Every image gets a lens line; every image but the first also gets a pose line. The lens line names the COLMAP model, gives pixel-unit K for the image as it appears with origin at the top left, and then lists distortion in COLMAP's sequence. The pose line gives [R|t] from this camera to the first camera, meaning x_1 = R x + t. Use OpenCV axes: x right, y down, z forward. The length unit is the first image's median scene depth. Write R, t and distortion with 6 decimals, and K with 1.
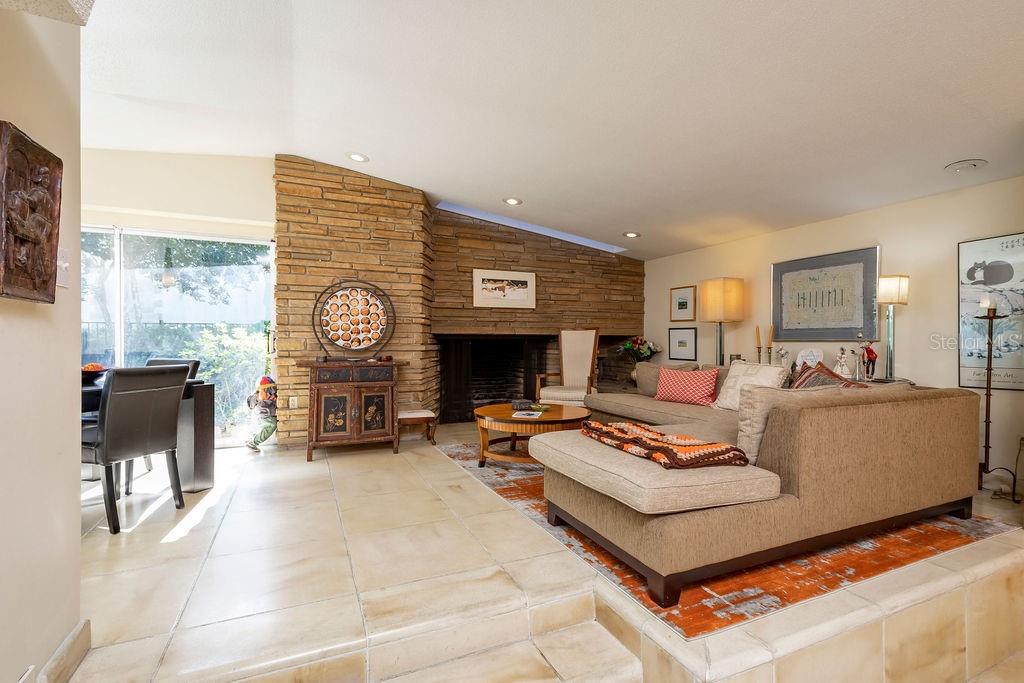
lens RADIAL K [[464.1, 0, 501.9], [0, 464.1, 344.0], [0, 0, 1]] dist [0.010904, -0.002969]
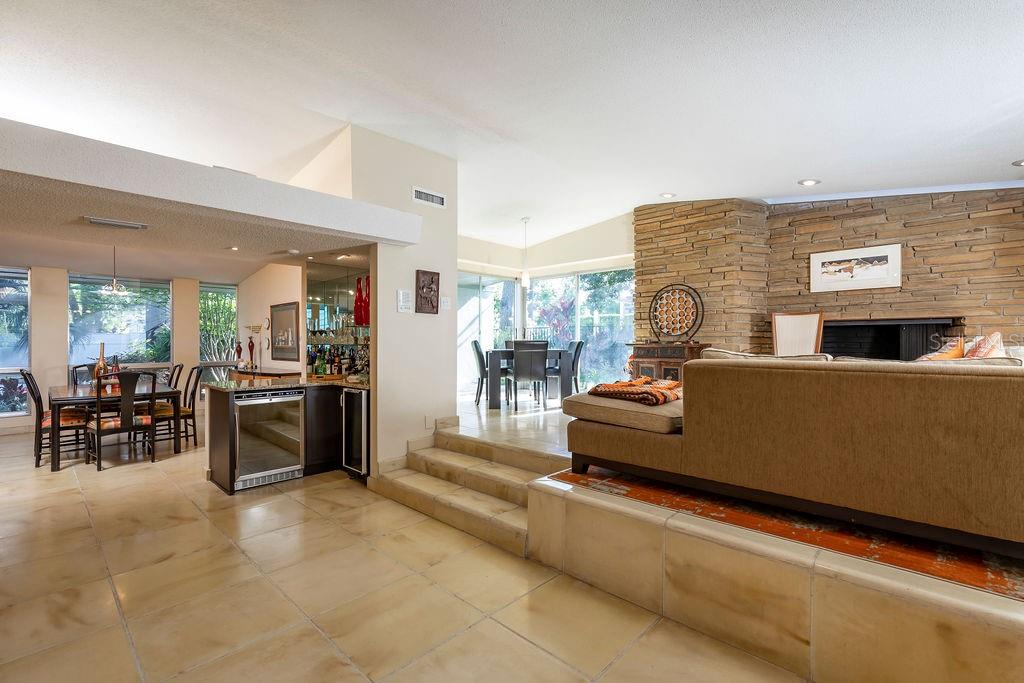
lens RADIAL K [[464.1, 0, 519.0], [0, 464.1, 338.7], [0, 0, 1]] dist [0.010904, -0.002969]
pose [[0.382073, -0.011029, -0.924066, 0.752278], [-0.007853, 0.999854, -0.015180, 0.044766], [0.924099, 0.013056, 0.381931, 0.070705]]
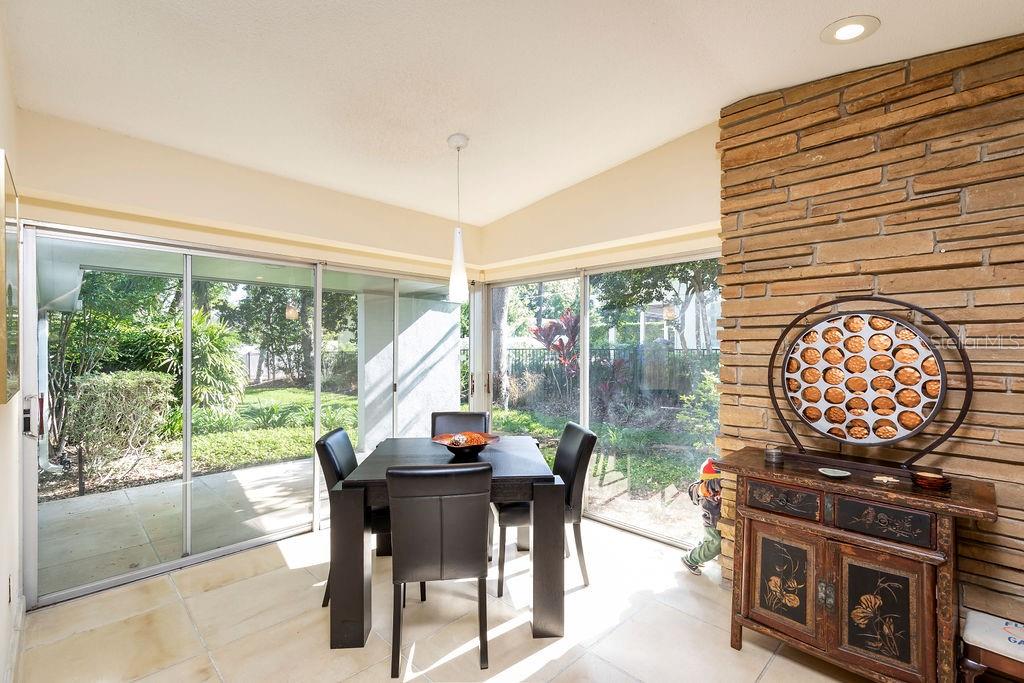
lens RADIAL K [[464.1, 0, 540.7], [0, 464.1, 351.7], [0, 0, 1]] dist [0.010904, -0.002969]
pose [[0.400961, 0.003500, -0.916088, -0.010302], [-0.004220, 0.999989, 0.001973, -0.080963], [0.916085, 0.003075, 0.400972, 0.514737]]
